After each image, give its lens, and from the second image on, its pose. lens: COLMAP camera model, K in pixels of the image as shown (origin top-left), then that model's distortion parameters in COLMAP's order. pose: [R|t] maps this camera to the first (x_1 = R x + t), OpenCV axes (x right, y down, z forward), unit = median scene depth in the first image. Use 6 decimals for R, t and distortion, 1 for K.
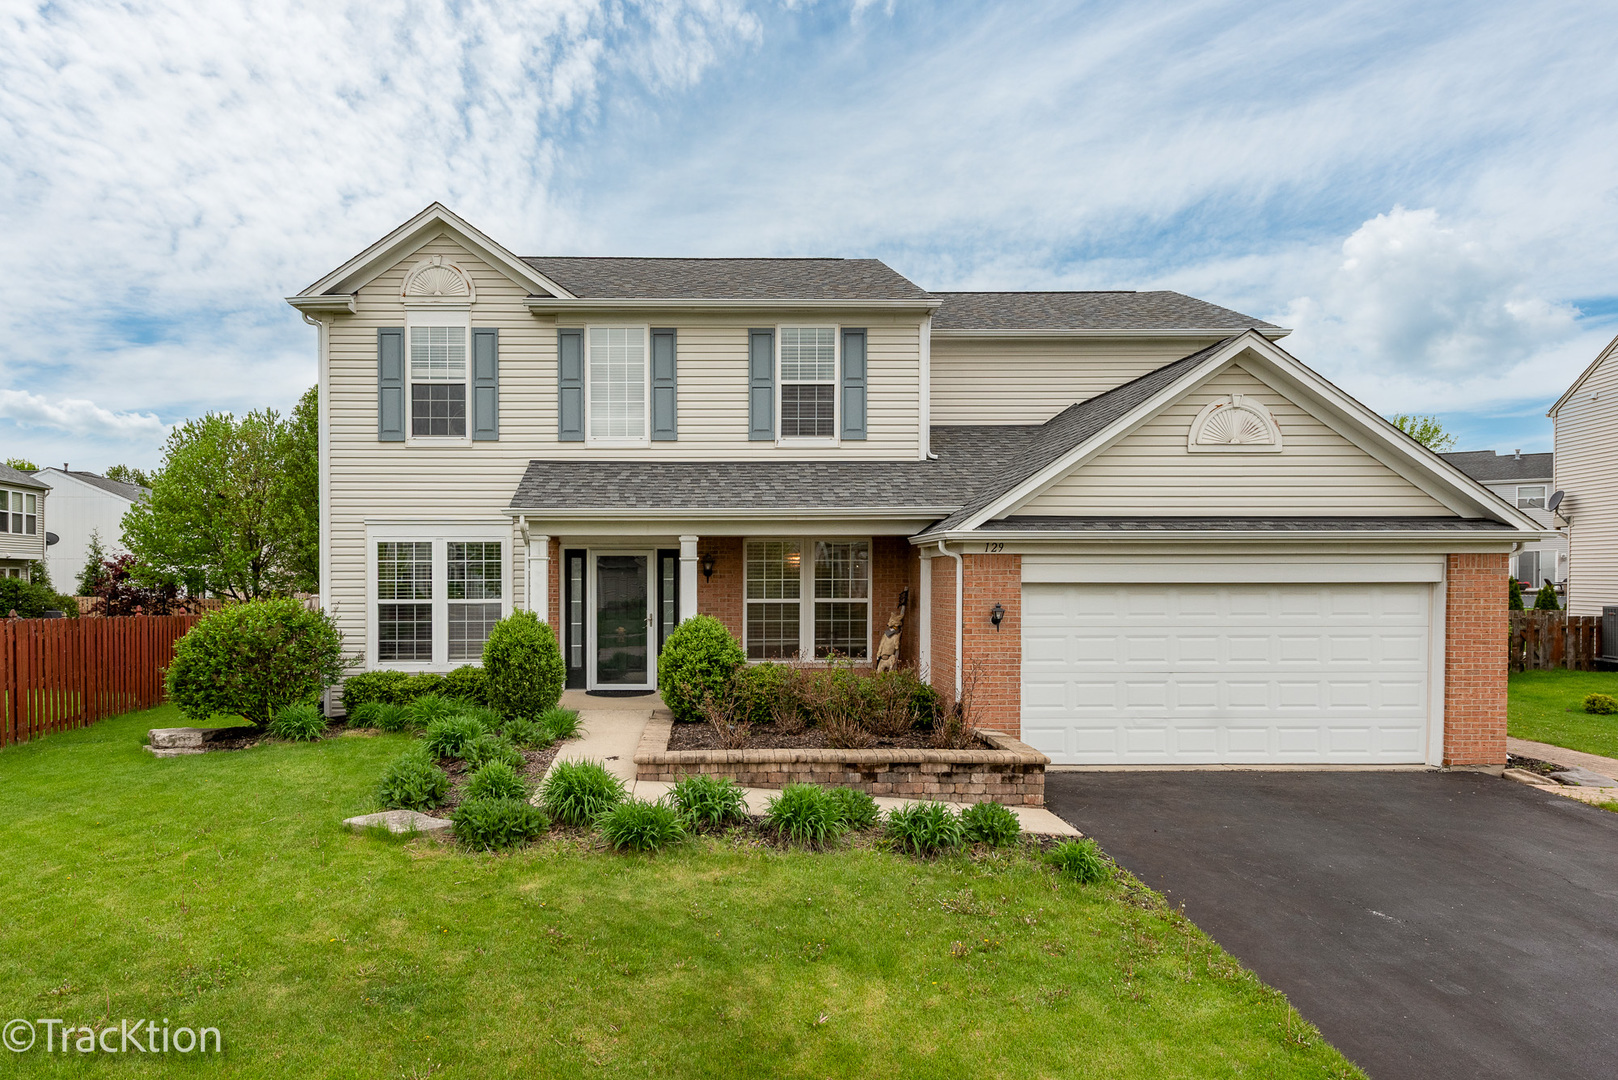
lens RADIAL K [[1068.3, 0, 809.0], [0, 1068.3, 586.9], [0, 0, 1]] dist [0.001471, -0.000462]
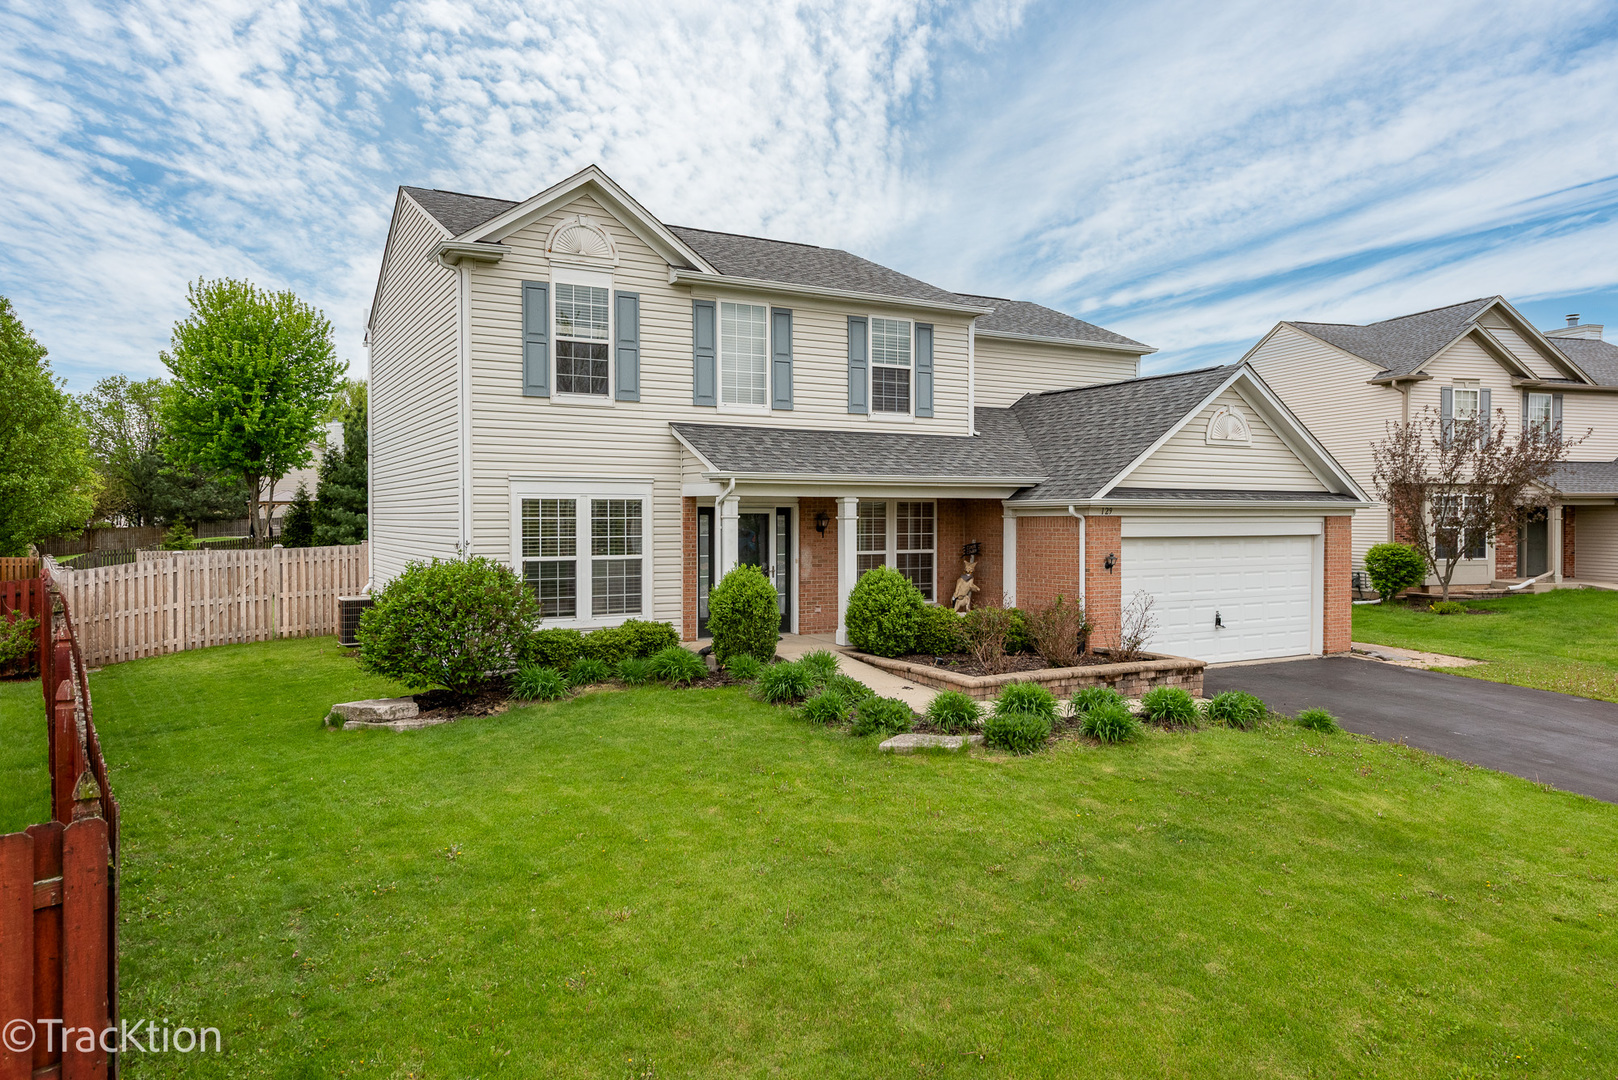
lens RADIAL K [[1089.8, 0, 809.0], [0, 1089.8, 540.0], [0, 0, 1]] dist [-0.006384, -0.000966]
pose [[0.874692, -0.008858, 0.484597, -0.661772], [0.003872, 0.999929, 0.011288, -0.014283], [-0.484663, -0.007997, 0.874664, -0.004767]]
